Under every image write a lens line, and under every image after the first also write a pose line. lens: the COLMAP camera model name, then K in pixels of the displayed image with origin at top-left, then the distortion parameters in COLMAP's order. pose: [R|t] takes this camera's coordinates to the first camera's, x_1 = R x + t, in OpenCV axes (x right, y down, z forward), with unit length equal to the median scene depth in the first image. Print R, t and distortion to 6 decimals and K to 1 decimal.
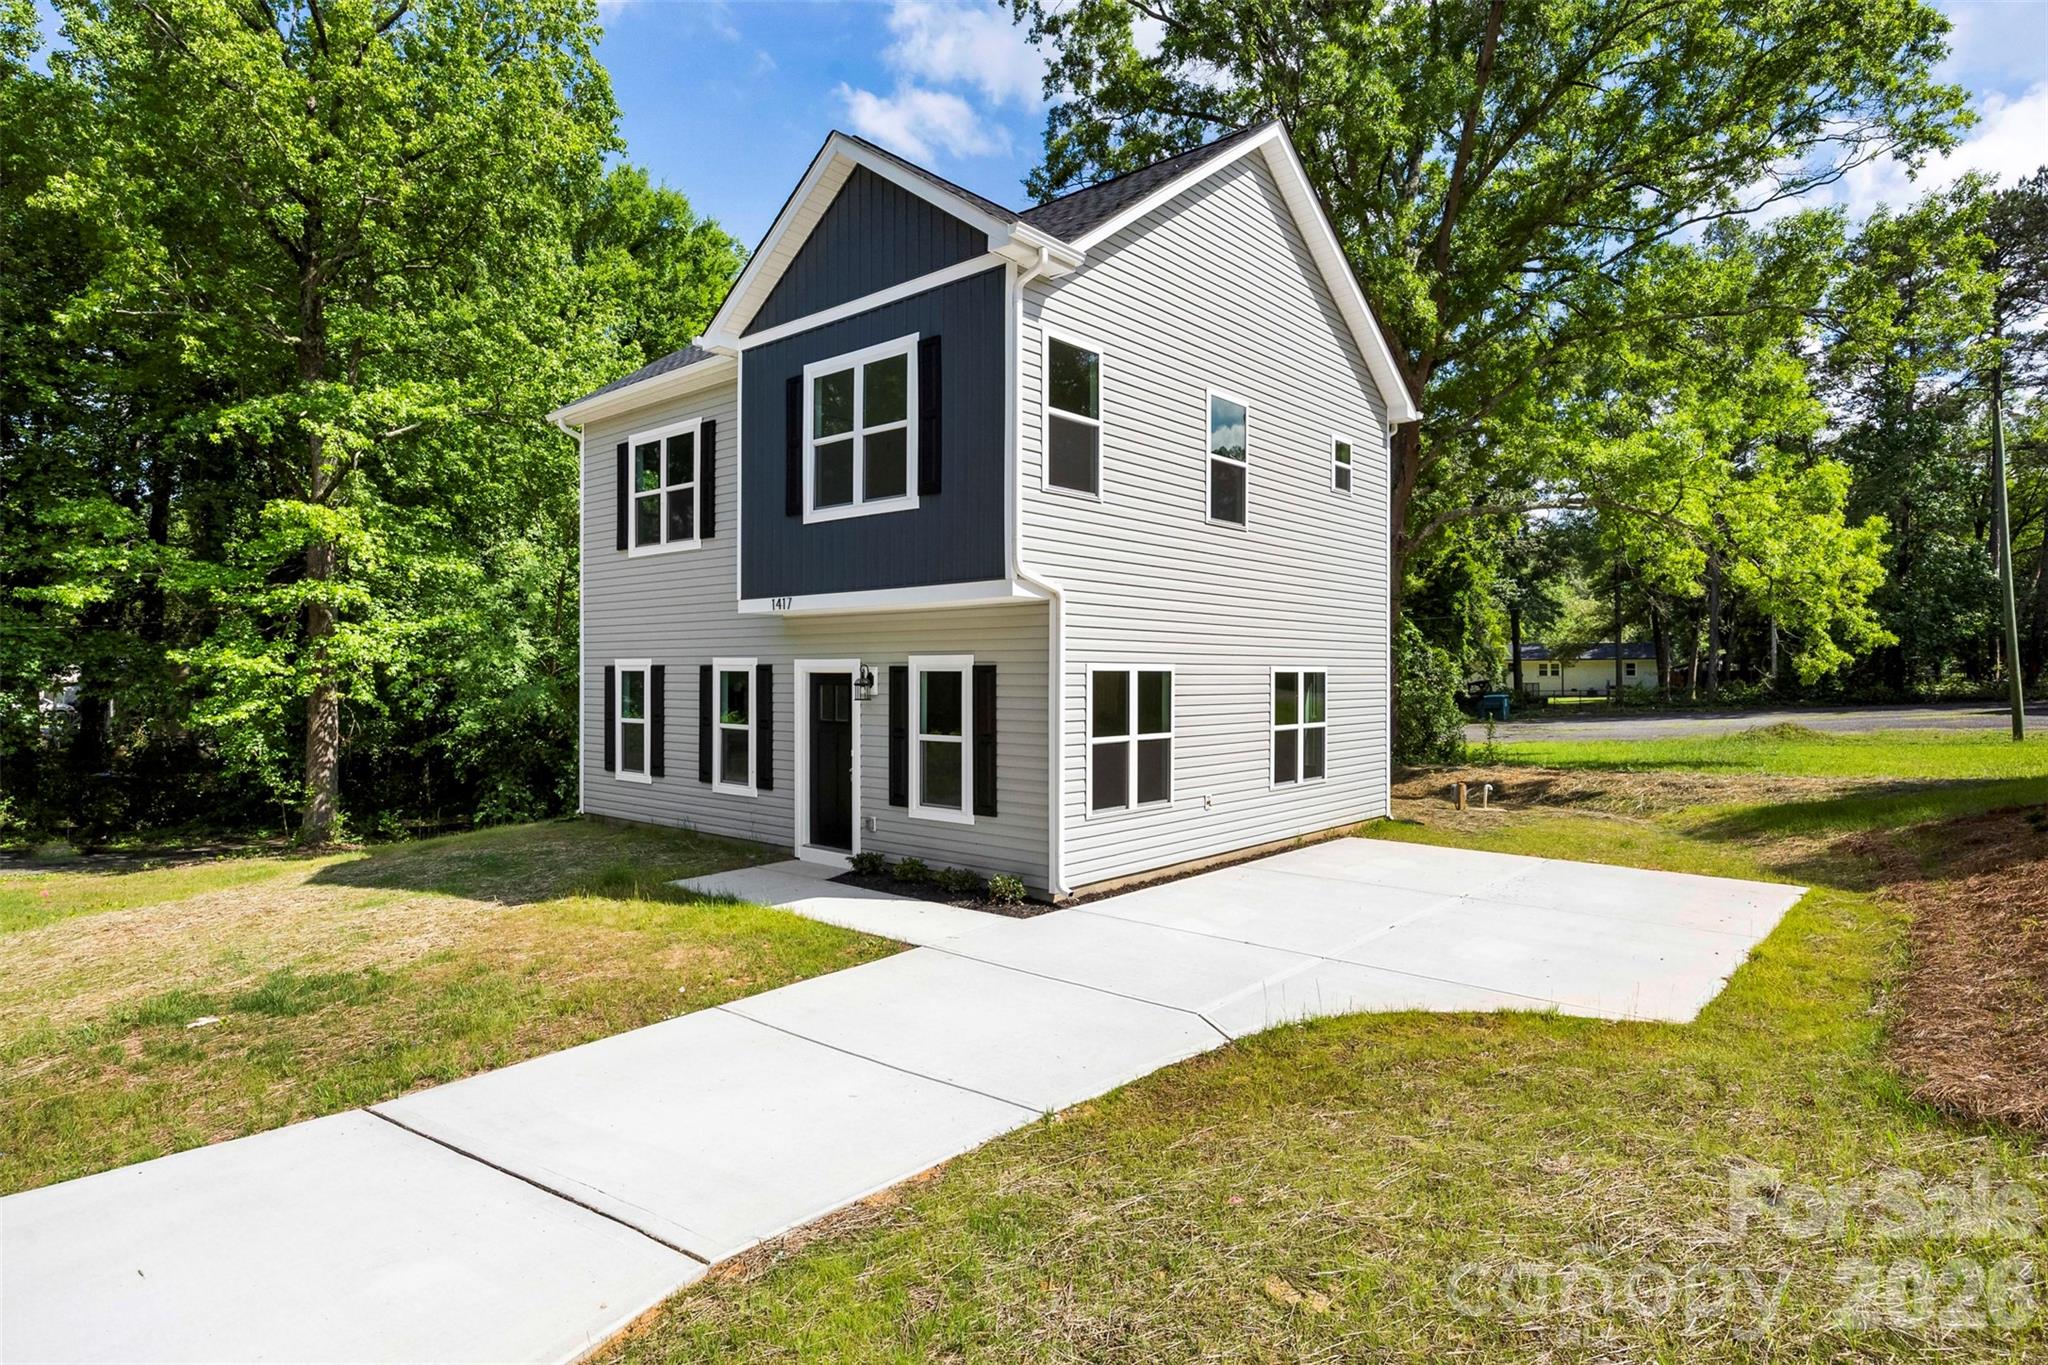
lens RADIAL K [[1109.4, 0, 1024.0], [0, 1109.4, 682.5], [0, 0, 1]] dist [-0.000554, -0.000060]
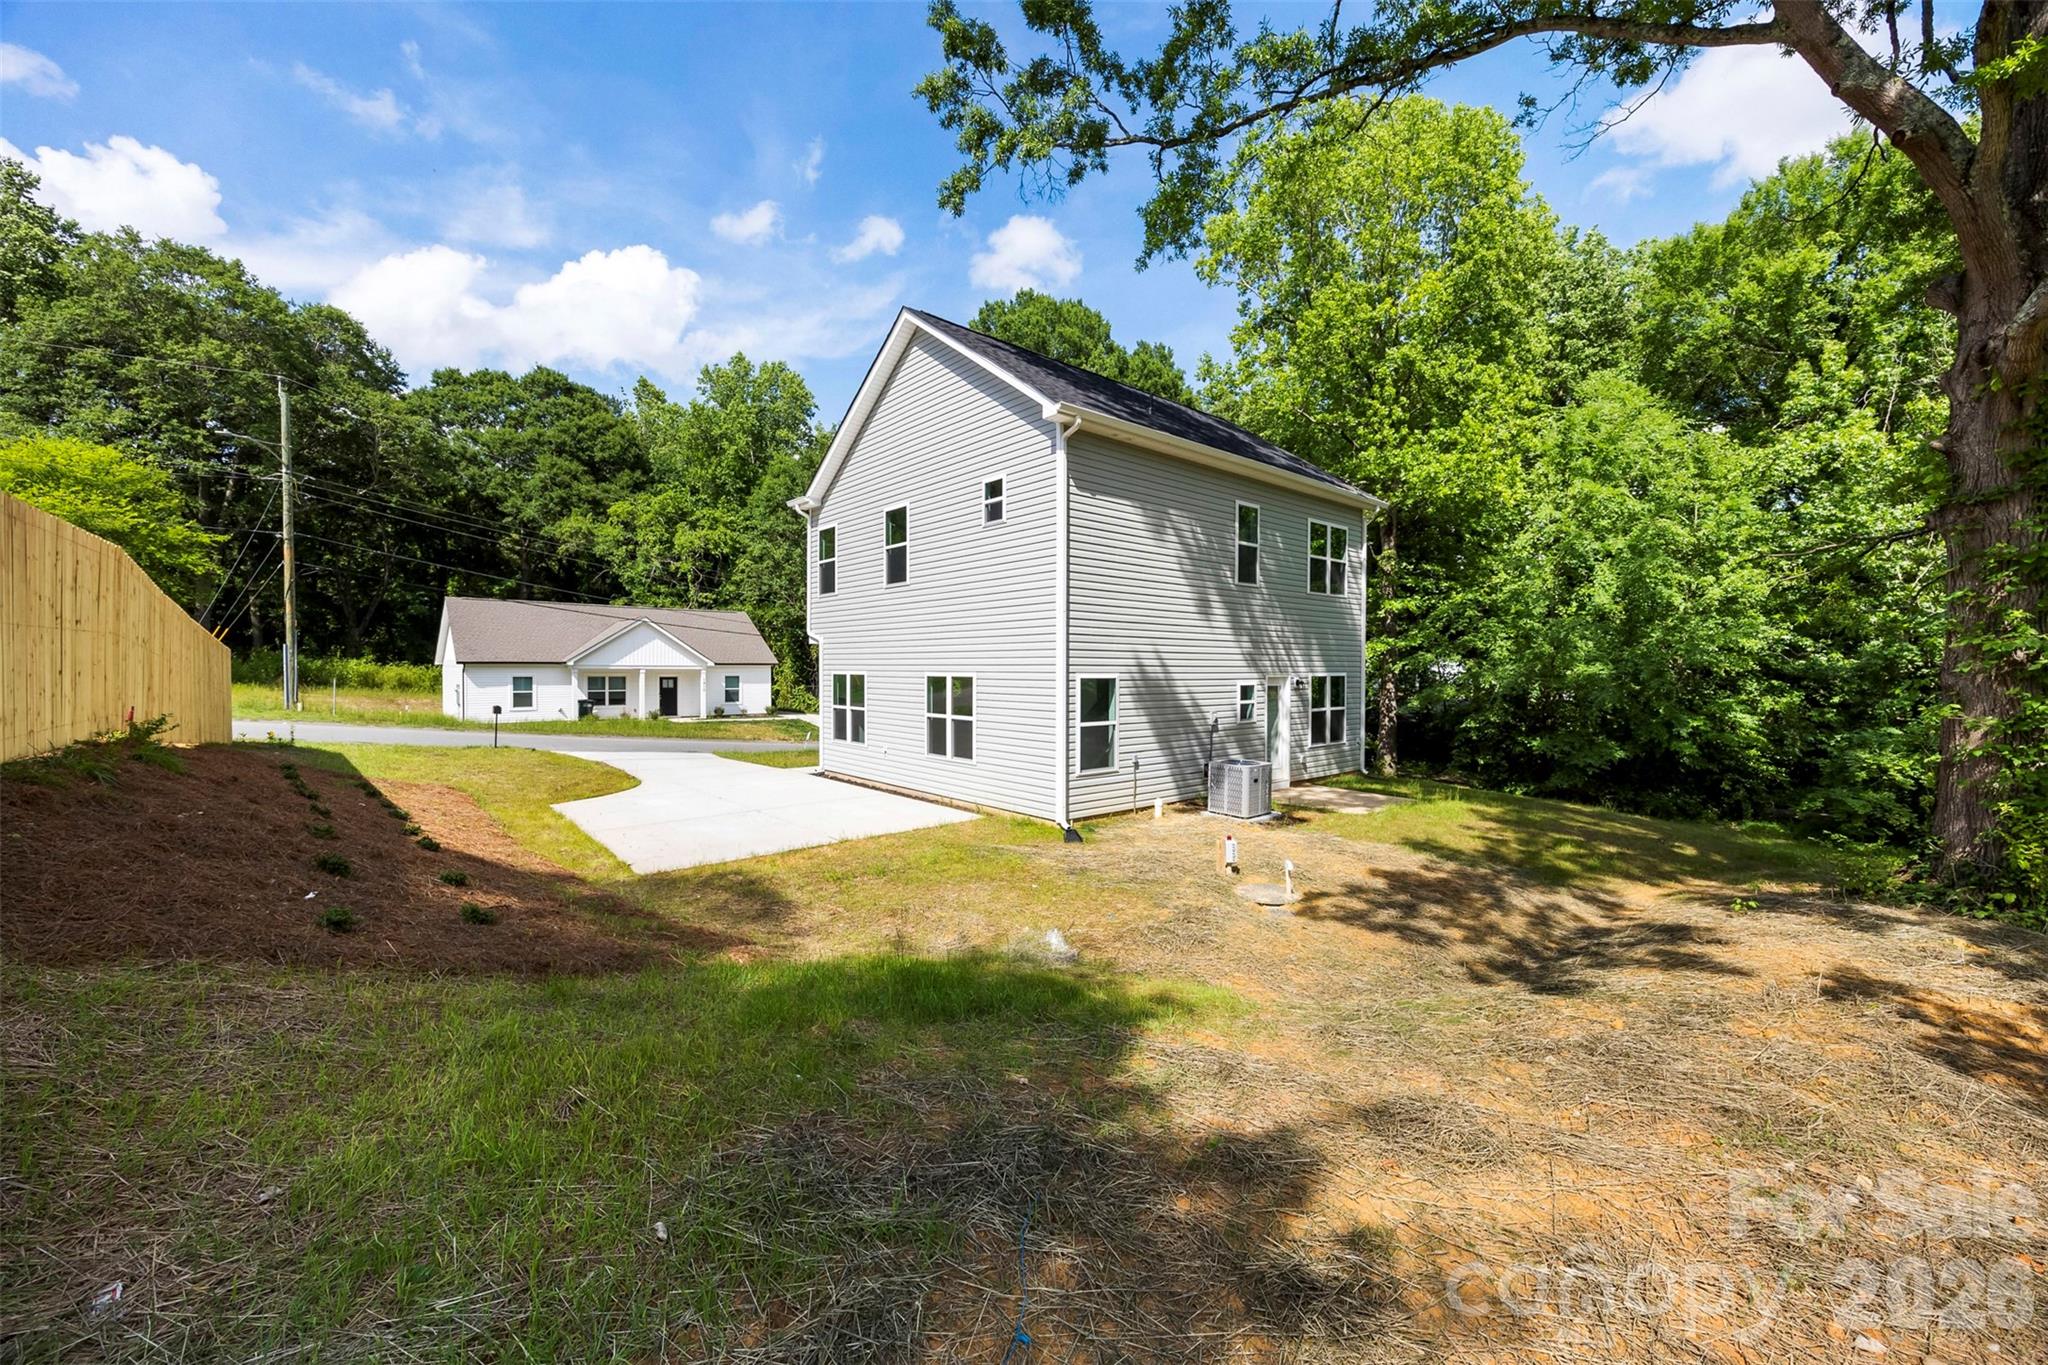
lens RADIAL K [[774.0, 0, 1024.0], [0, 774.0, 682.5], [0, 0, 1]] dist [0.000167, 0.000008]
pose [[-0.142814, 0.019467, -0.989558, 1.284347], [-0.010650, 0.999718, 0.021204, -0.025041], [0.989692, 0.013567, -0.142566, 1.350646]]
